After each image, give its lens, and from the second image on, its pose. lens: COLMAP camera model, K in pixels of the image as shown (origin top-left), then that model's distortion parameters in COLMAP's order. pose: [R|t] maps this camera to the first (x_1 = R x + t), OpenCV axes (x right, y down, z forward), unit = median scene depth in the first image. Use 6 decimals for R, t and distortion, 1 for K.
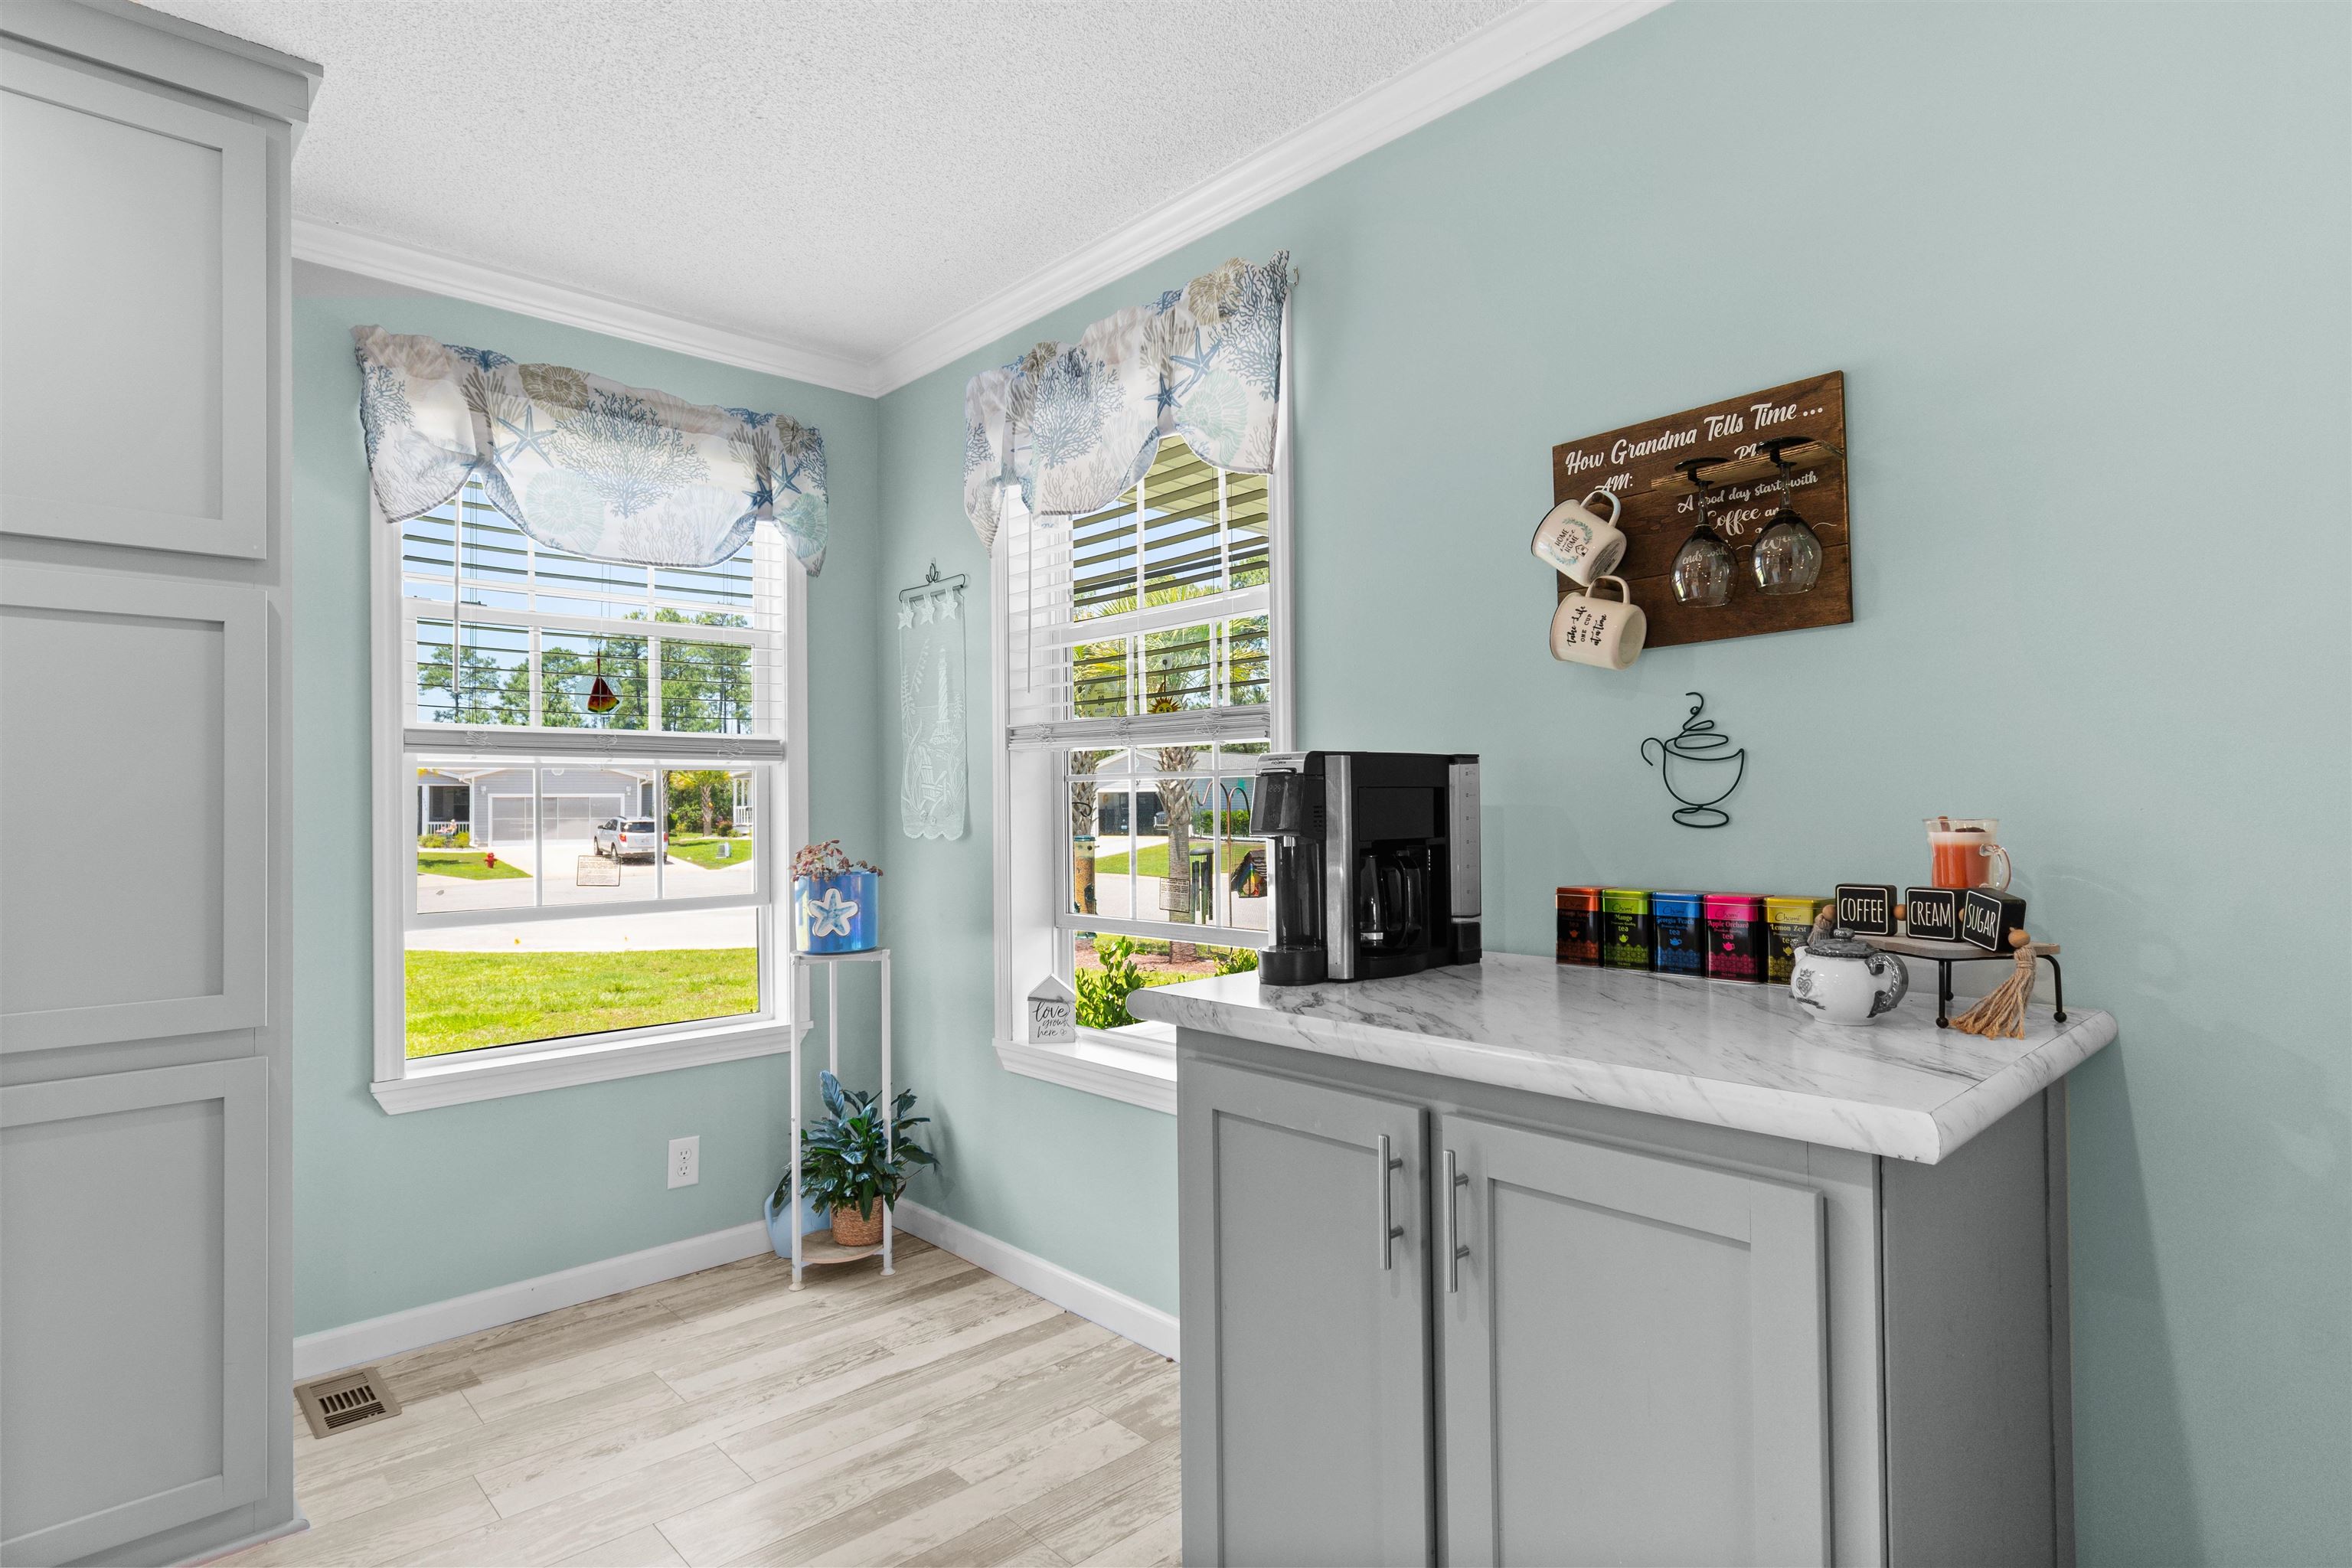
lens RADIAL K [[1216.2, 0, 1200.5], [0, 1216.2, 786.3], [0, 0, 1]] dist [0.009546, 0.000064]
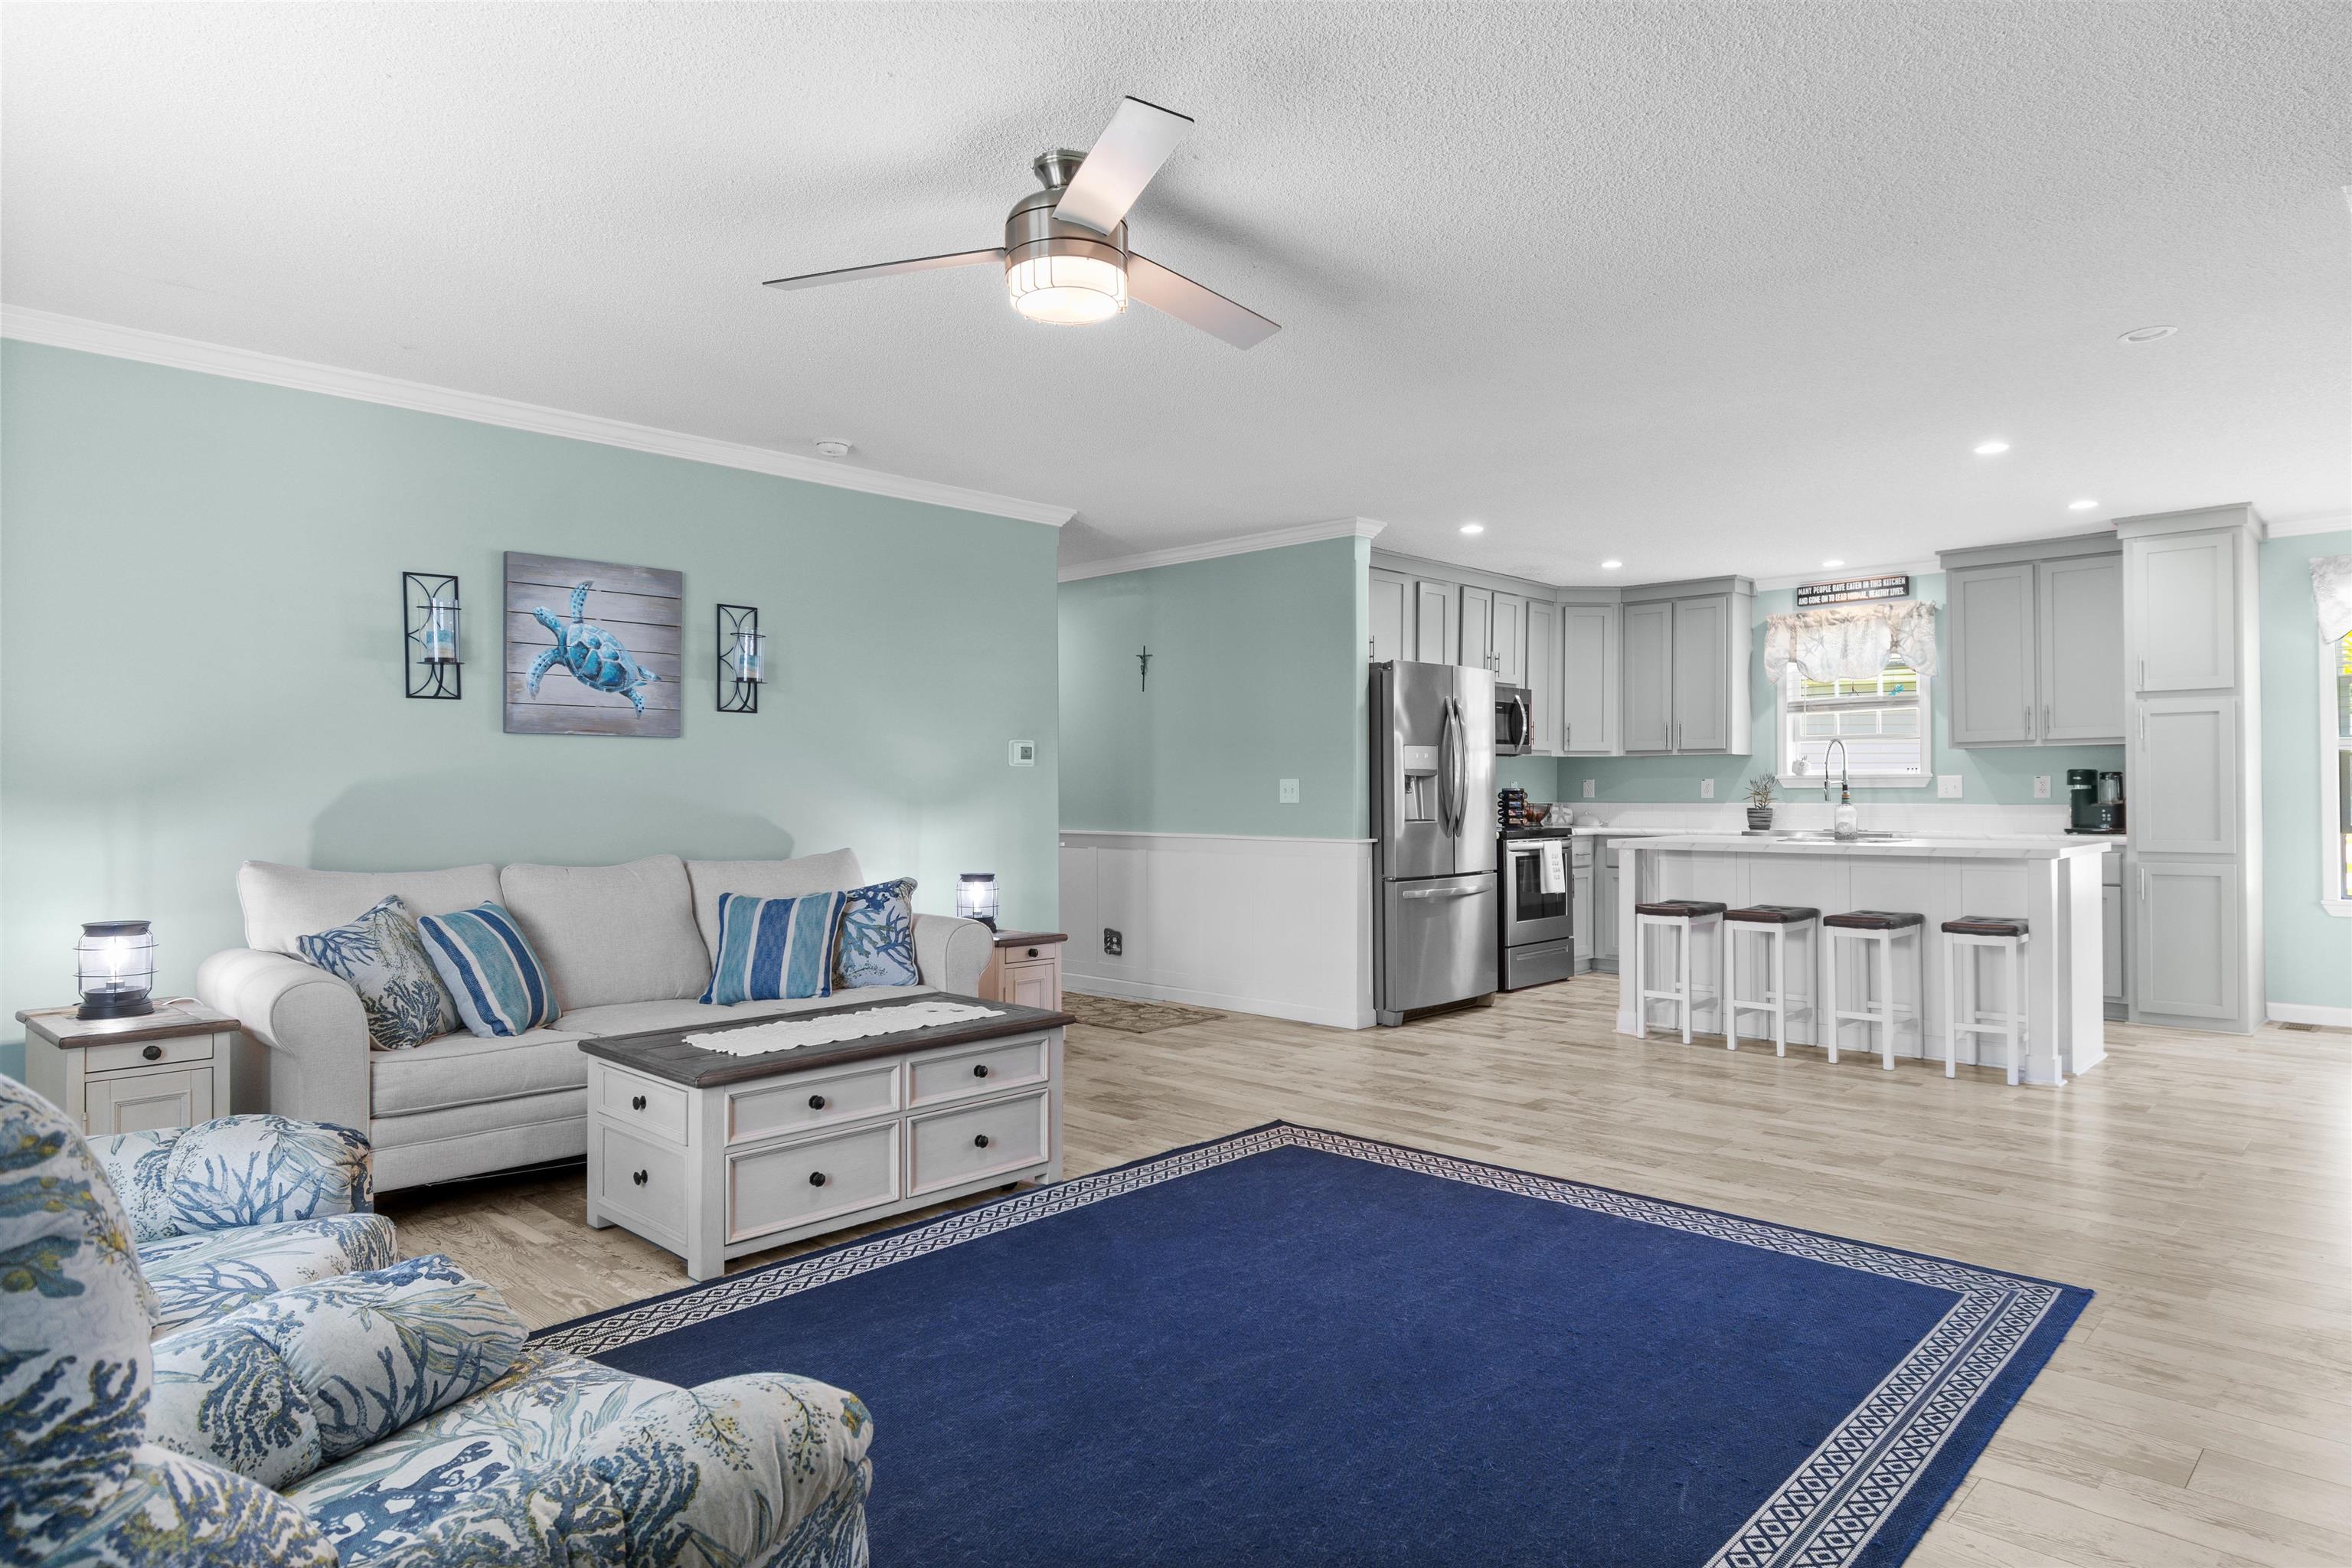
lens RADIAL K [[1380.0, 0, 1178.8], [0, 1380.0, 790.1], [0, 0, 1]] dist [0.007044, -0.003259]
pose [[0.045048, 0.006319, -0.998965, 1.938772], [0.021714, 0.999738, 0.007303, -0.021588], [0.998749, -0.022020, 0.044899, -1.319818]]
